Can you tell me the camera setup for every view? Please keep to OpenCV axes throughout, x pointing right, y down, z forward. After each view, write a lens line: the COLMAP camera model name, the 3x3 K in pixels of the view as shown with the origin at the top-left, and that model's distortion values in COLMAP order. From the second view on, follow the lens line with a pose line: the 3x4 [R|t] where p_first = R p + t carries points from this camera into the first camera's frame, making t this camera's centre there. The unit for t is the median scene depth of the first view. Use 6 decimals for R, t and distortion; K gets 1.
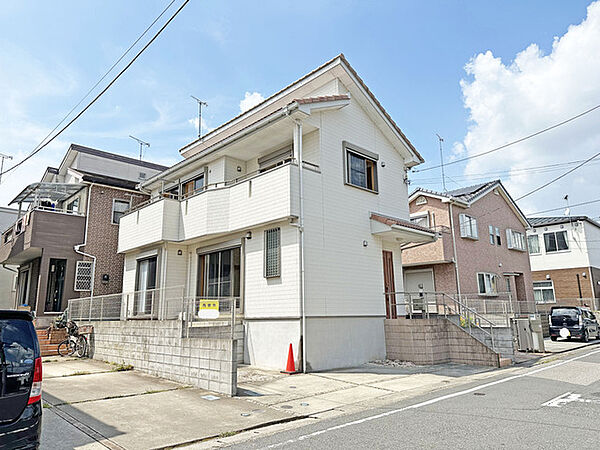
lens RADIAL K [[415.5, 0, 300.0], [0, 415.5, 225.0], [0, 0, 1]] dist [0.115327, -0.165788]
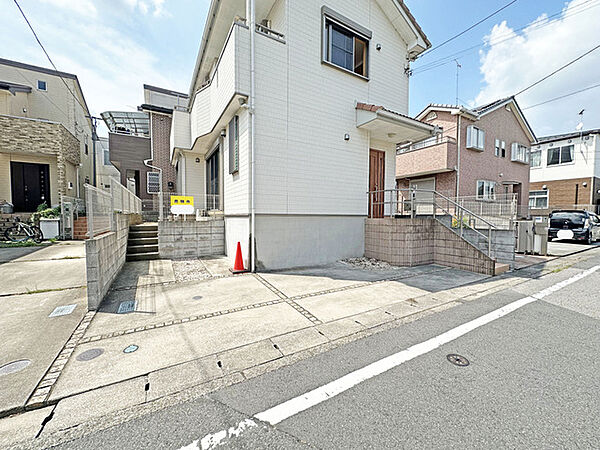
lens RADIAL K [[239.7, 0, 300.0], [0, 239.7, 225.0], [0, 0, 1]] dist [0.002332, -0.000091]
pose [[0.973163, 0.028668, -0.228326, 0.168403], [0.028795, 0.969241, 0.244424, 0.091890], [0.228310, -0.244438, 0.942404, 0.406259]]
